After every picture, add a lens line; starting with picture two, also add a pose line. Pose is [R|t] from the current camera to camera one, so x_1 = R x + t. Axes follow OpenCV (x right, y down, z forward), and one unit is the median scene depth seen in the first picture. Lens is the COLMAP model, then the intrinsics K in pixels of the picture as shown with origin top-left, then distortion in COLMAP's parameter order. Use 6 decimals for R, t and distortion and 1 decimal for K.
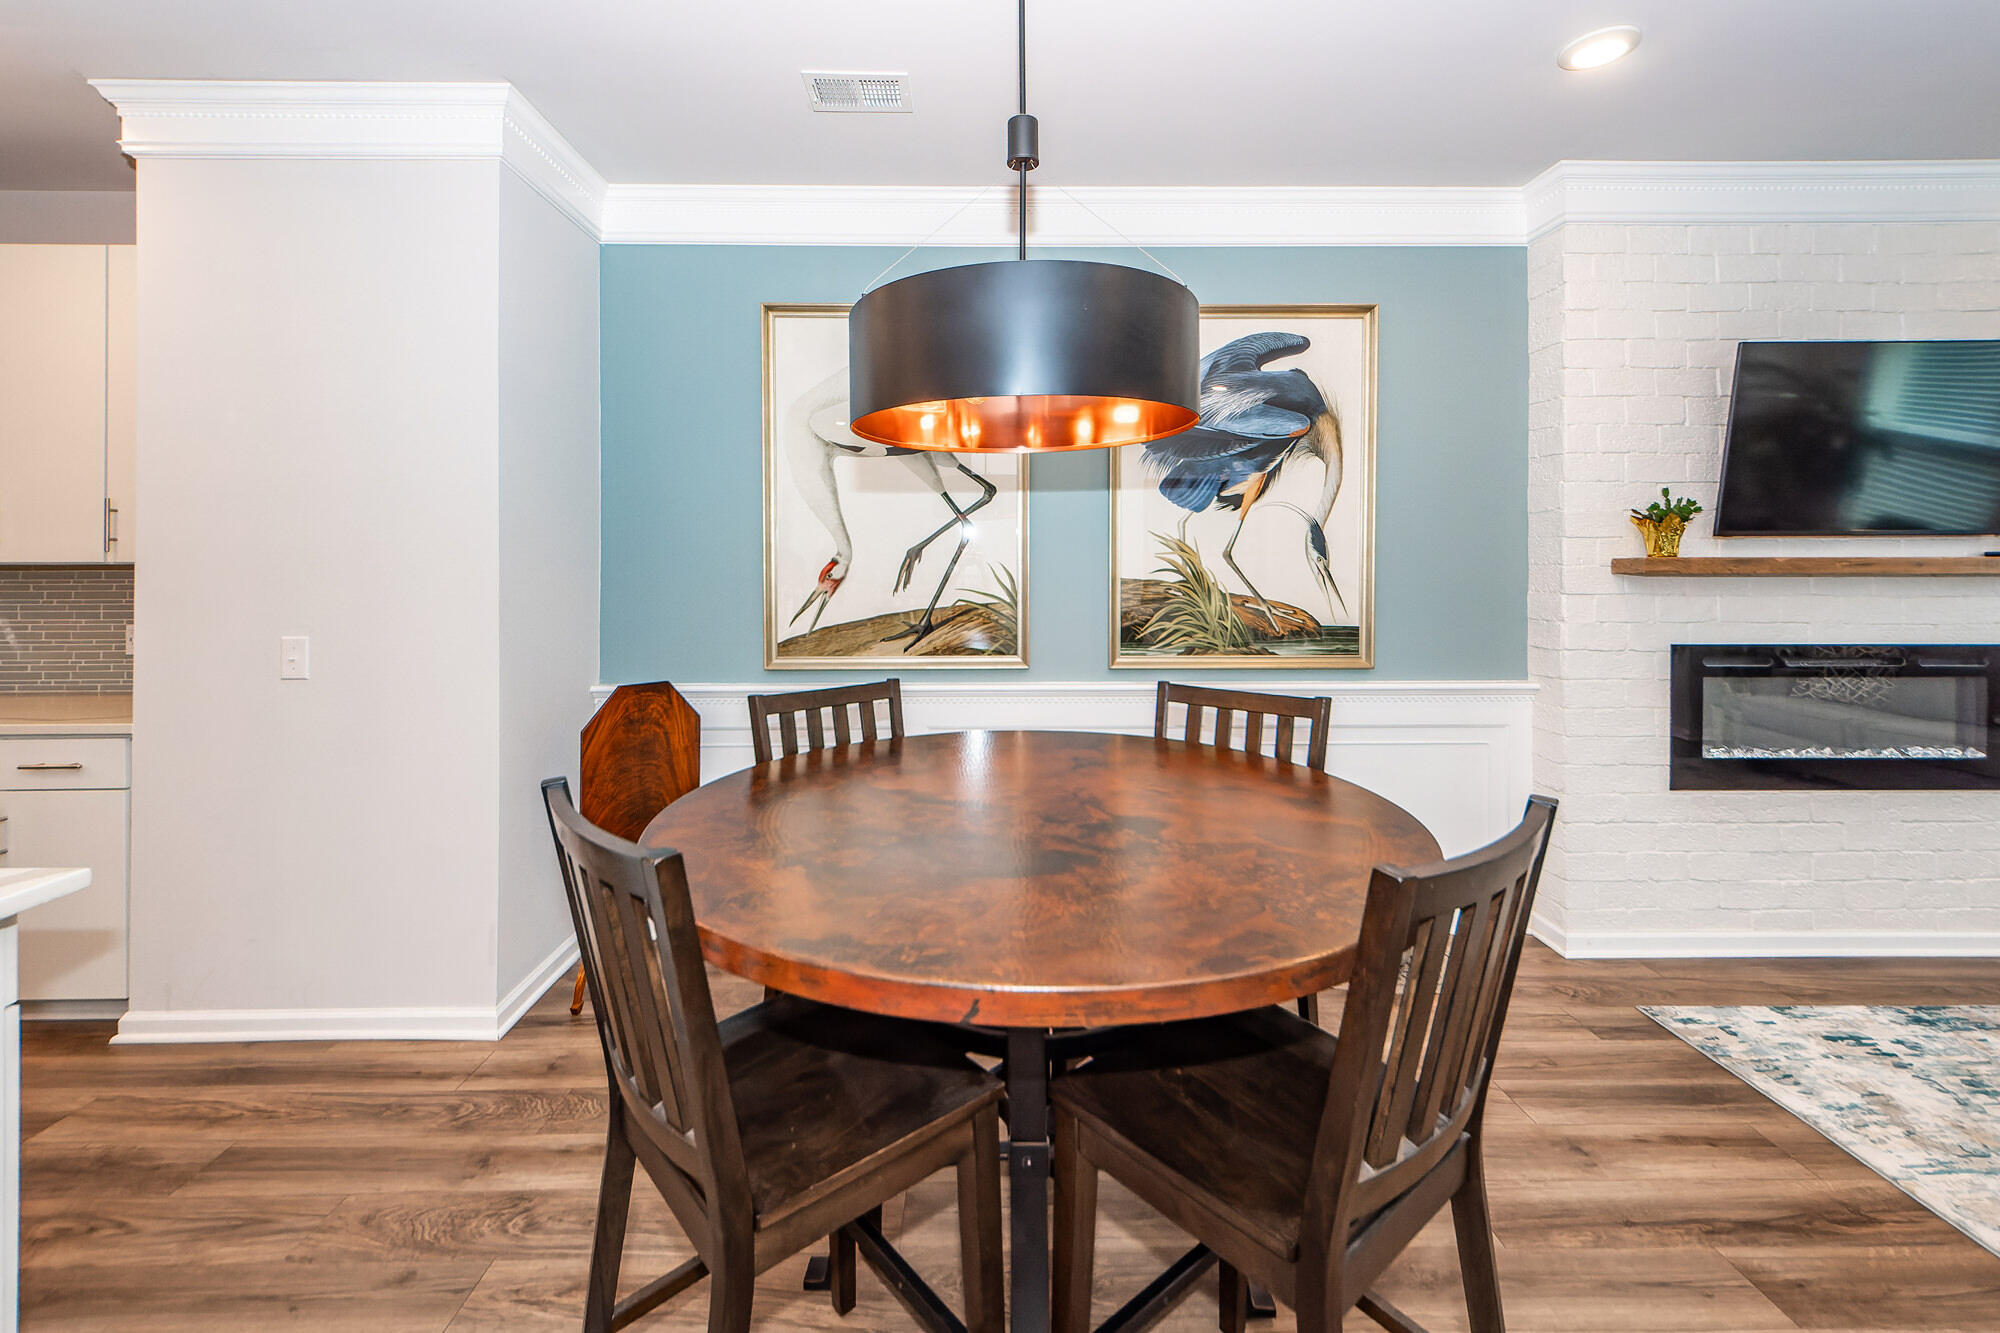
lens RADIAL K [[816.5, 0, 1010.5], [0, 816.5, 579.2], [0, 0, 1]] dist [0.023771, -0.006805]
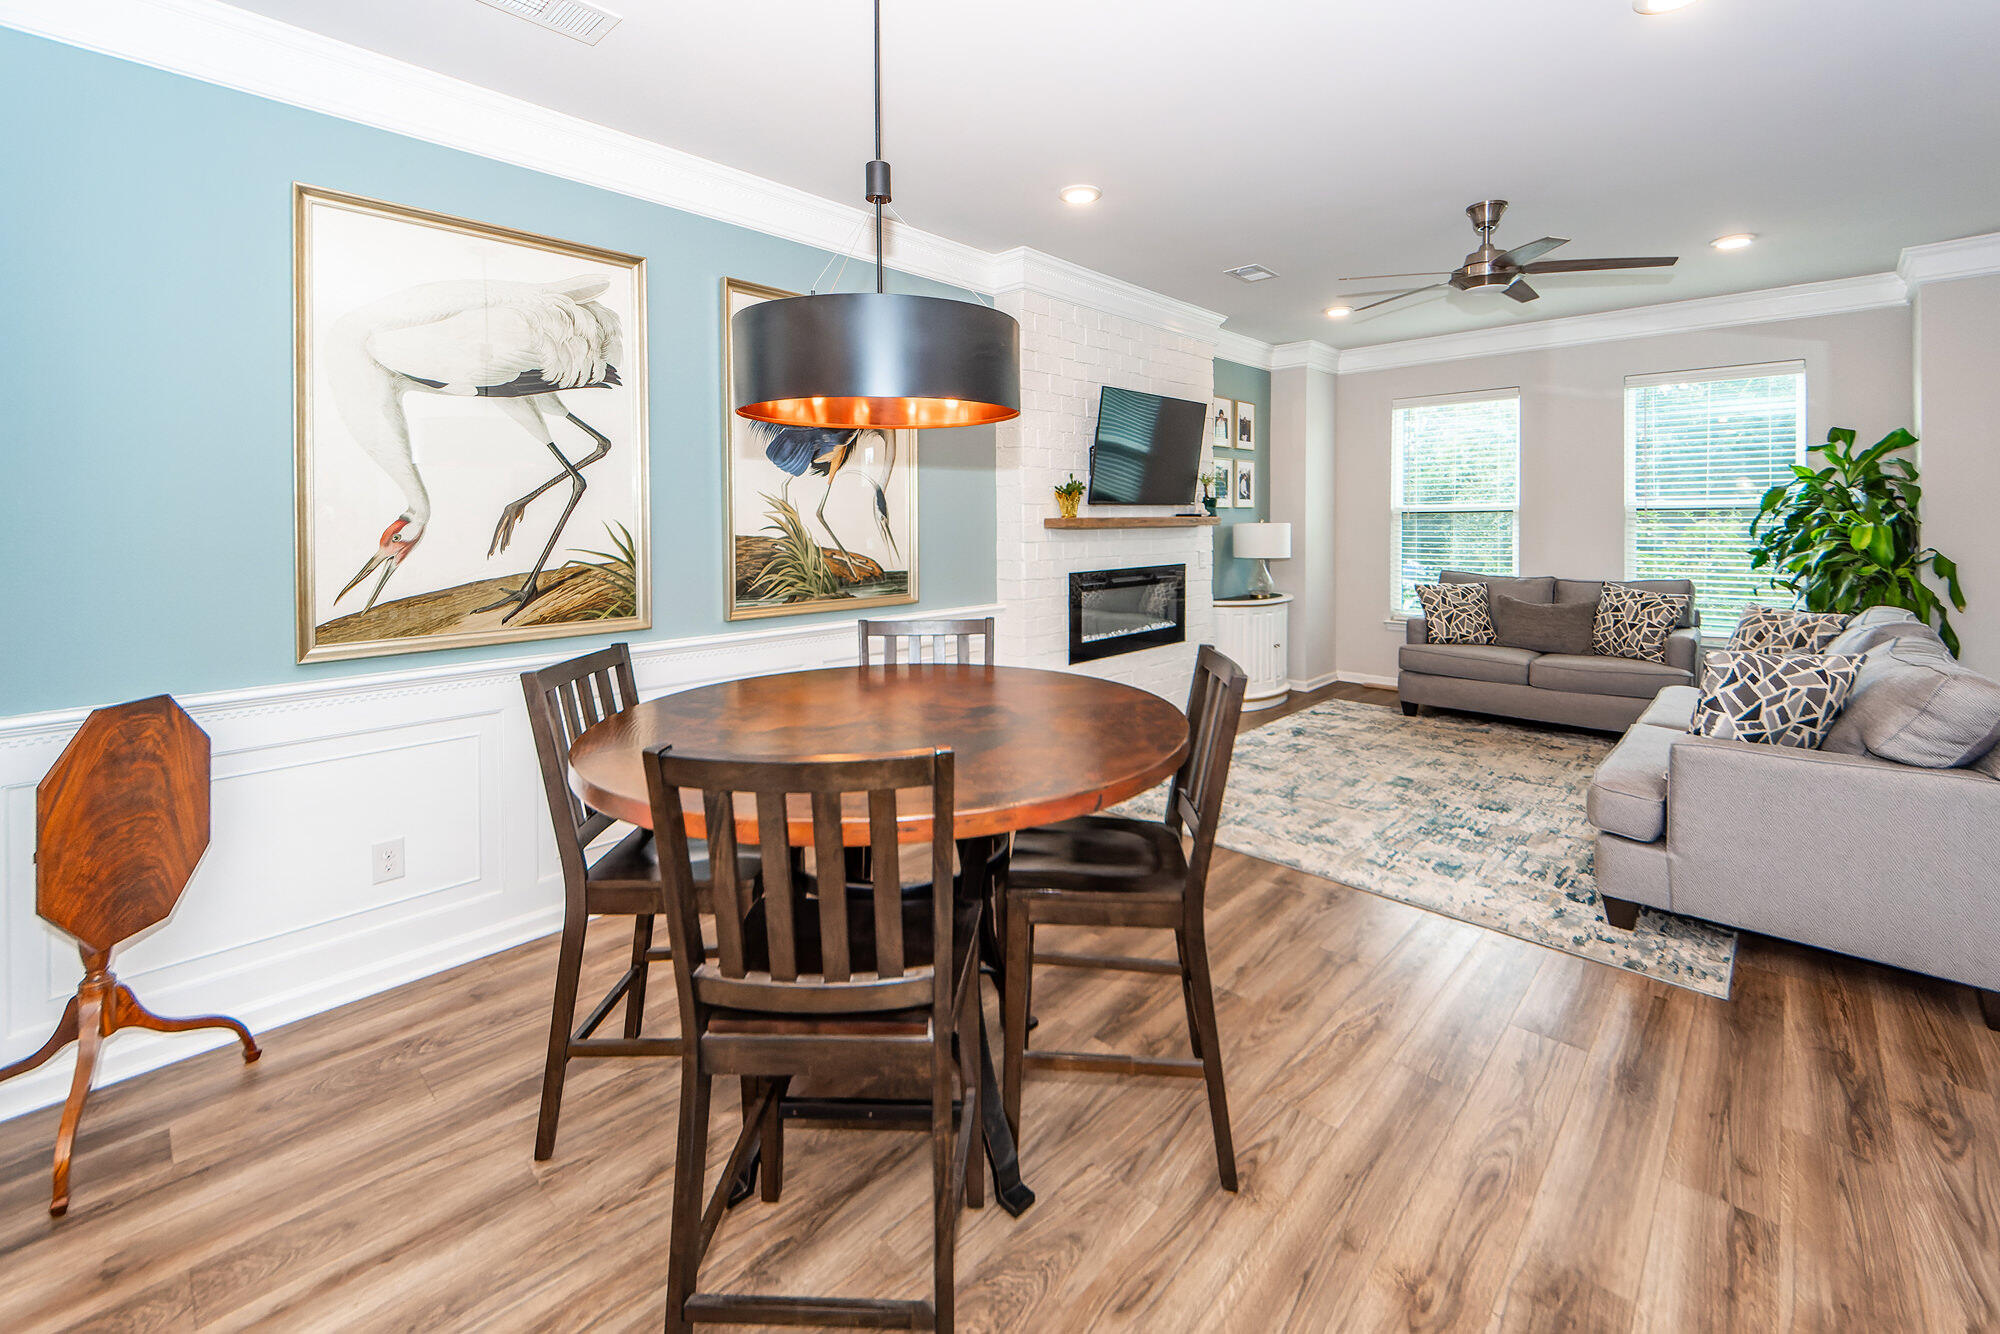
lens RADIAL K [[820.0, 0, 1011.2], [0, 820.0, 537.9], [0, 0, 1]] dist [0.009599, 0.000134]
pose [[0.688354, -0.015943, 0.725200, -0.392688], [0.013689, 0.999866, 0.008987, -0.002635], [-0.725246, 0.003741, 0.688480, 0.004598]]
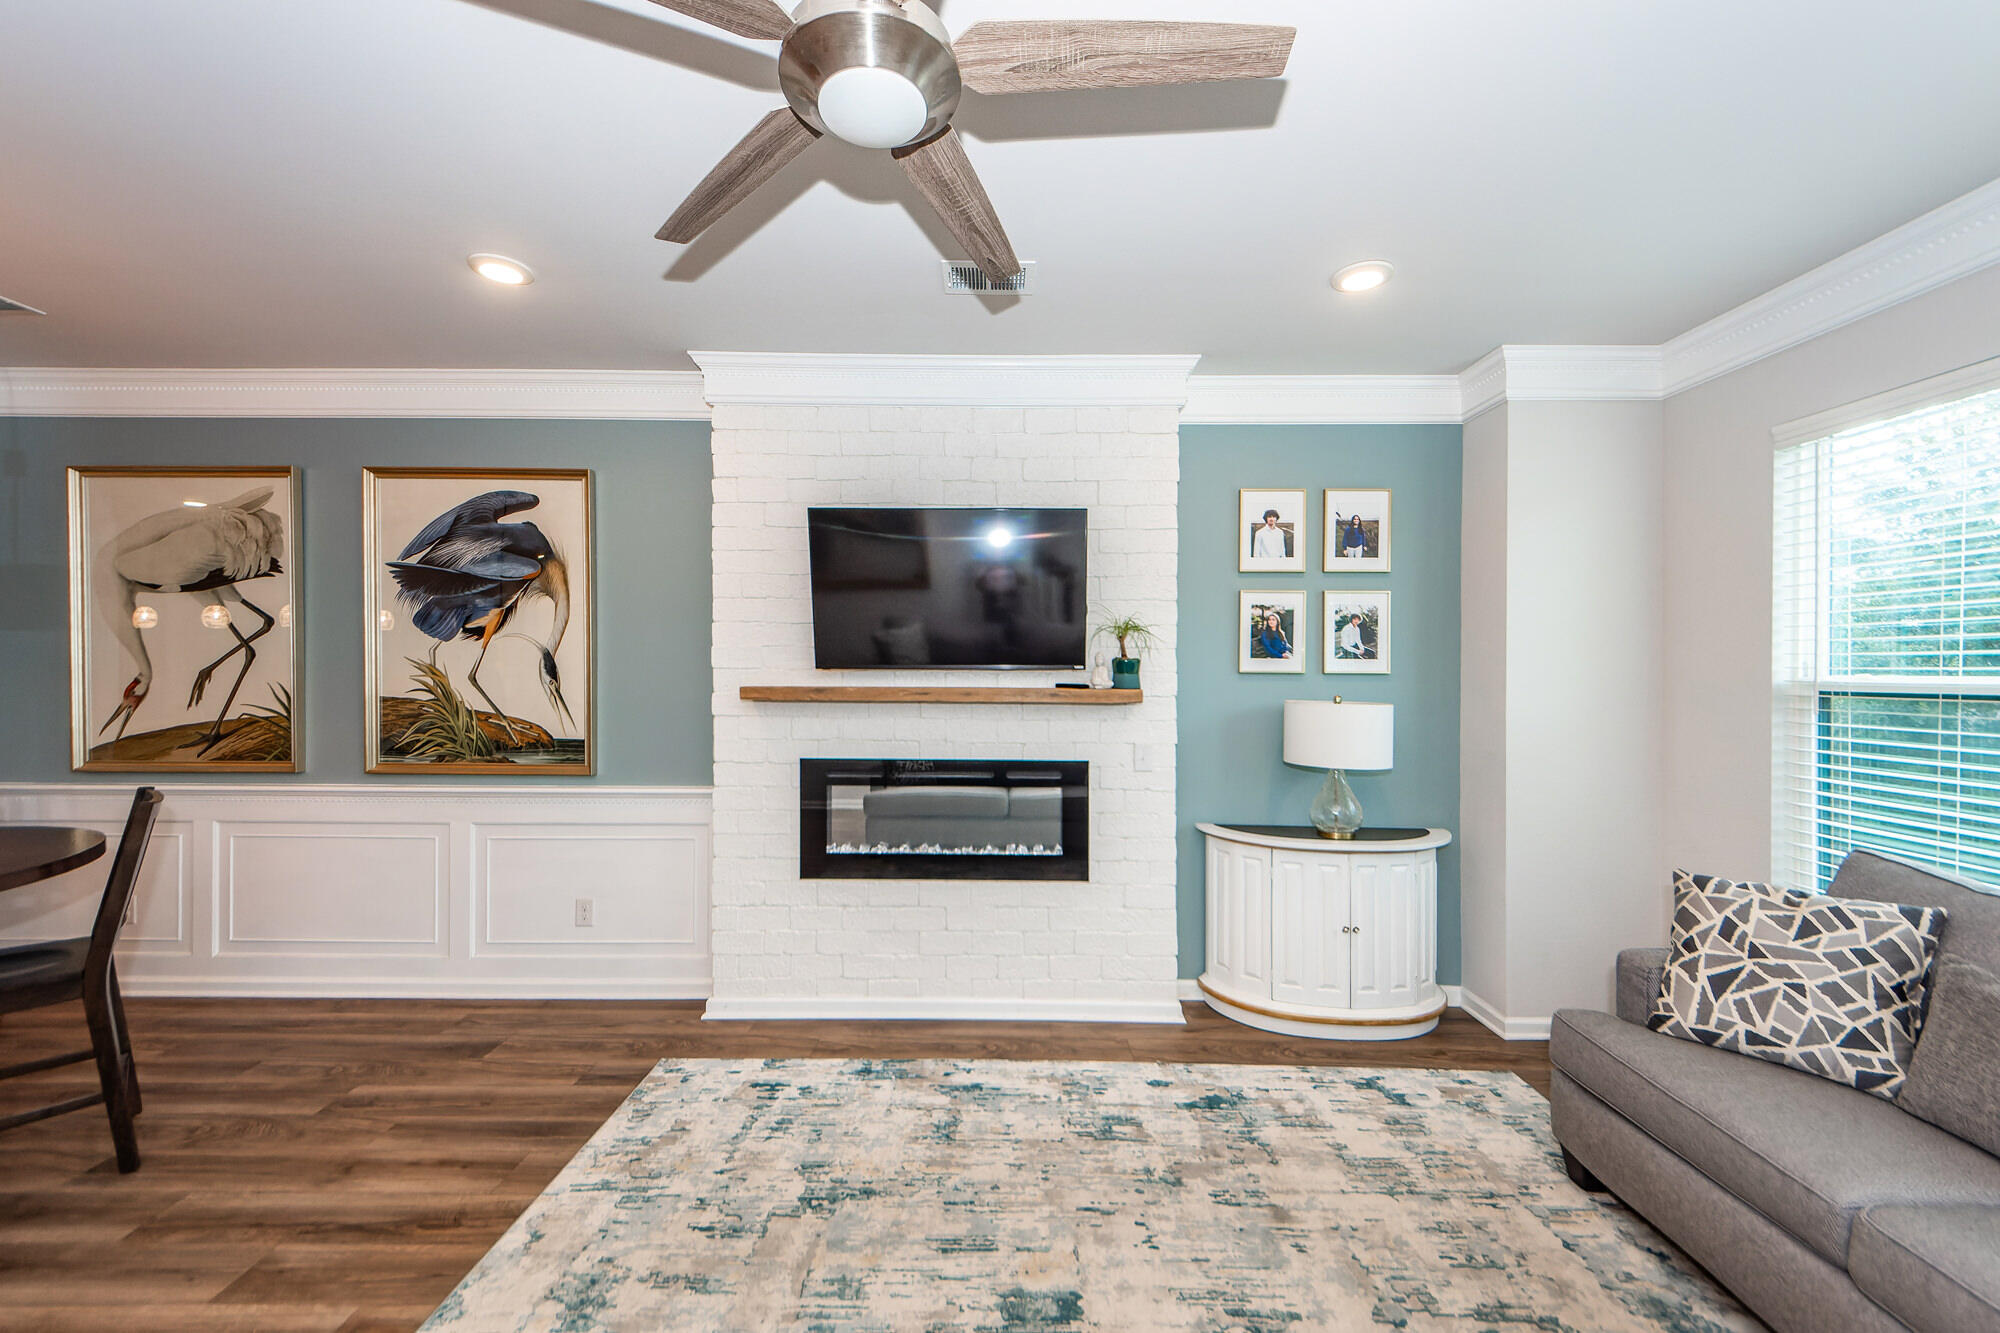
lens RADIAL K [[771.0, 0, 1180.9], [0, 771.0, 659.2], [0, 0, 1]] dist [0.000179, -0.000099]
pose [[0.999938, 0.009490, -0.005753, 1.302584], [-0.009488, 0.999955, 0.000451, -0.067449], [0.005757, -0.000396, 0.999983, -0.108876]]
